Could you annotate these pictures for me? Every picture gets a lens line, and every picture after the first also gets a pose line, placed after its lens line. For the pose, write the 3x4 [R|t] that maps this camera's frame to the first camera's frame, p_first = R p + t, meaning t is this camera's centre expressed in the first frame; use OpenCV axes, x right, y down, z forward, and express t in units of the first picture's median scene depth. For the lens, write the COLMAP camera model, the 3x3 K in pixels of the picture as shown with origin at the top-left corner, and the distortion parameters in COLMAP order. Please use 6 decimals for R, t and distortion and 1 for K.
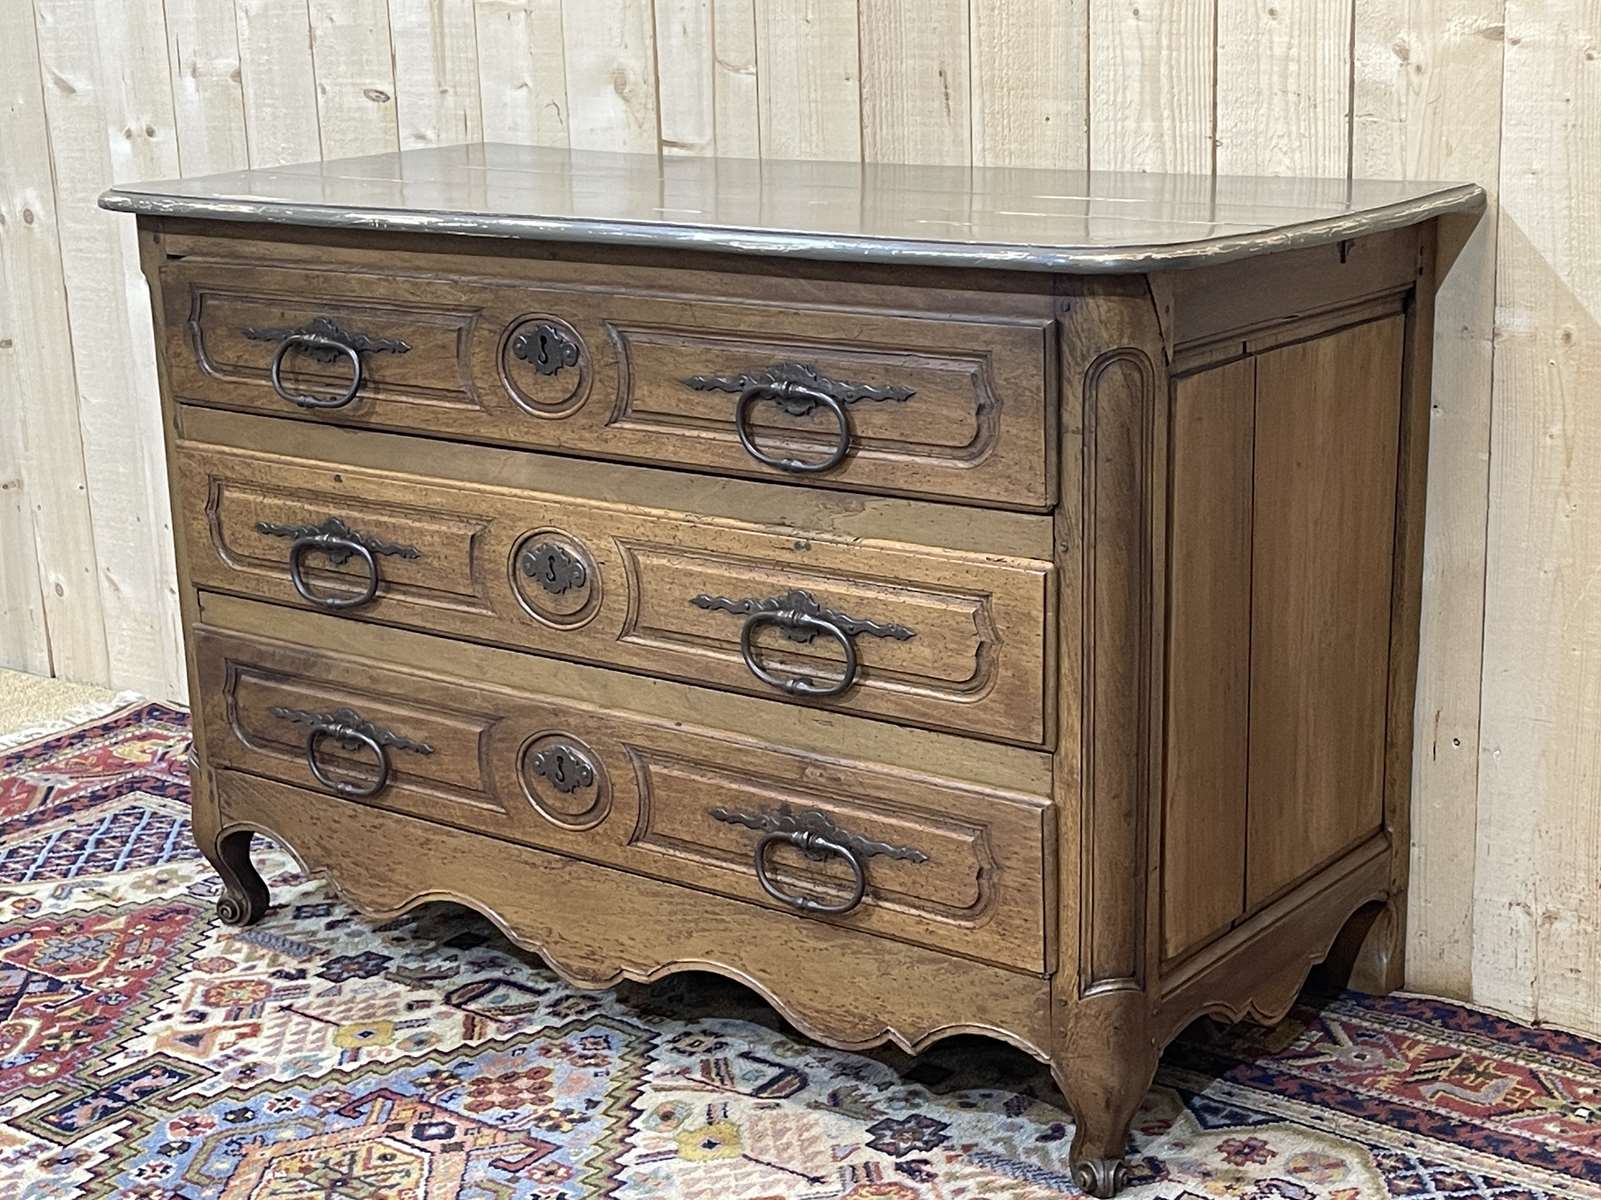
lens RADIAL K [[2524.5, 0, 813.5], [0, 2524.5, 623.2], [0, 0, 1]] dist [0.086122, 0.000000]
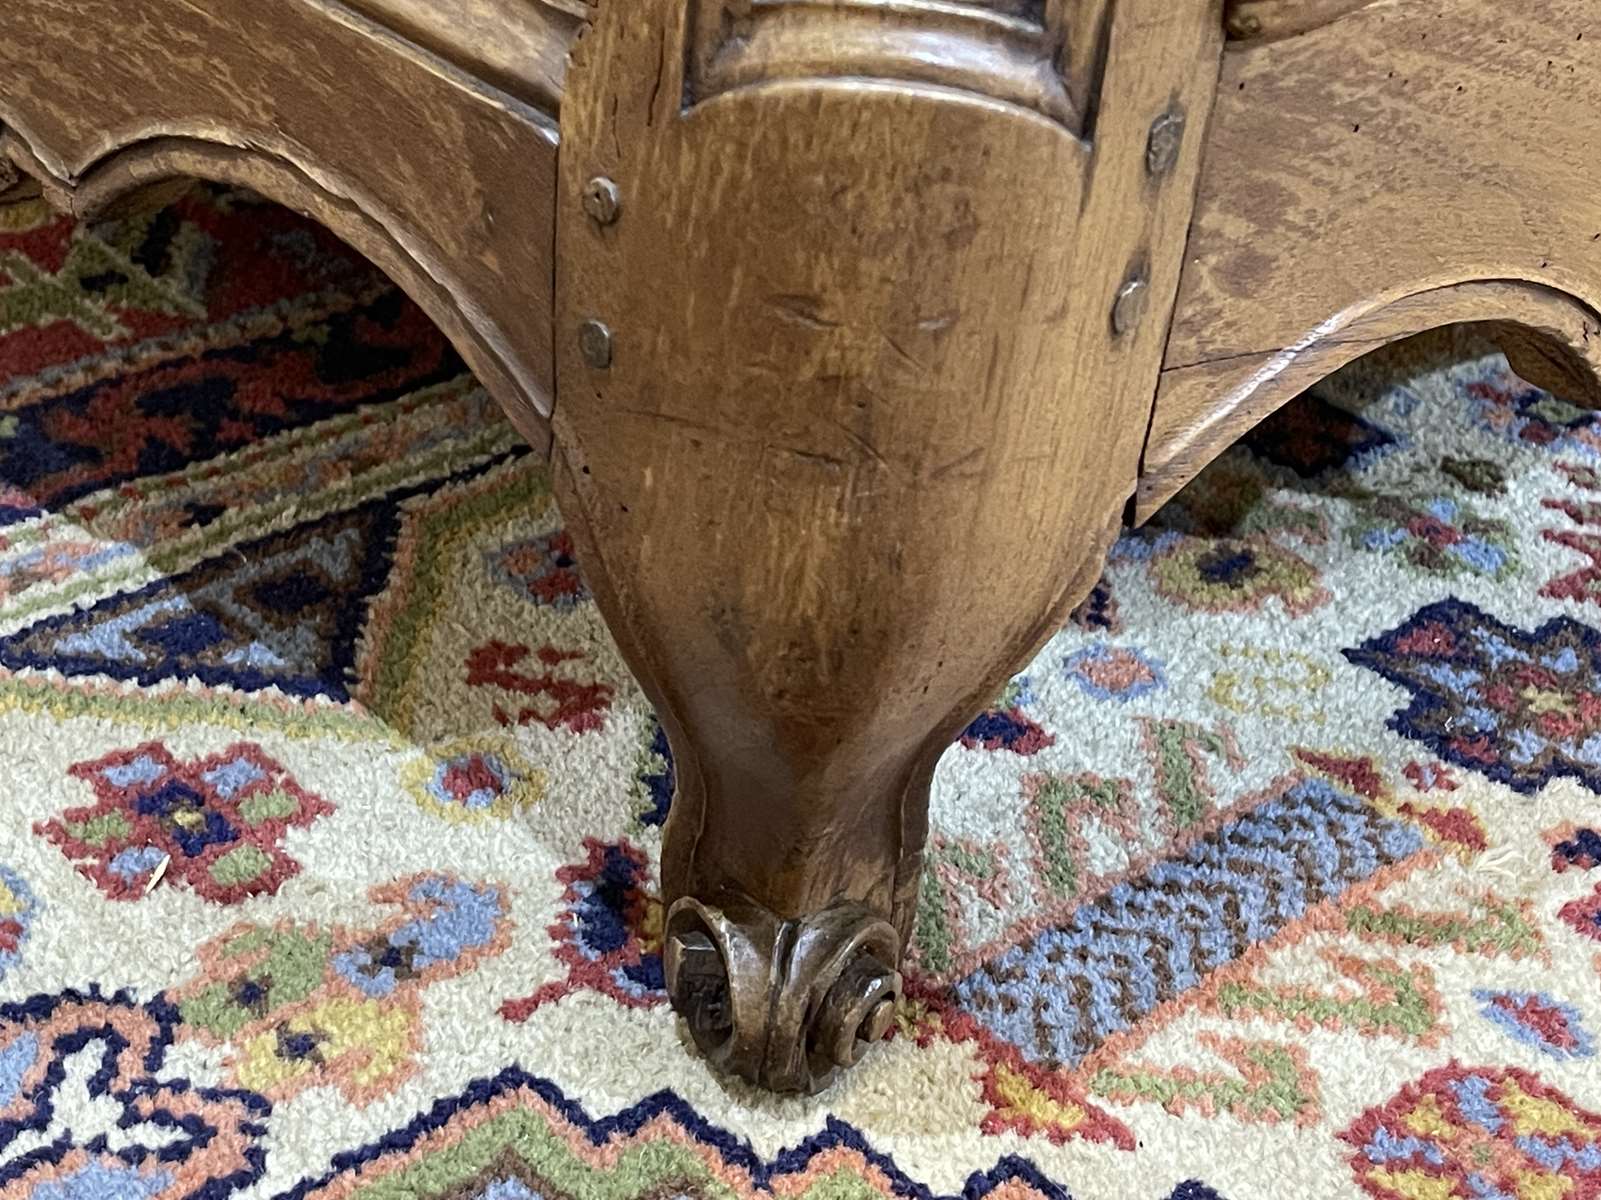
lens RADIAL K [[2629.1, 0, 796.7], [0, 2629.1, 626.4], [0, 0, 1]] dist [0.102656, 0.000000]
pose [[0.174802, -0.502930, 0.846466, -0.426430], [0.173174, 0.862005, 0.476401, 0.015235], [-0.969255, 0.063310, 0.237775, 1.139578]]
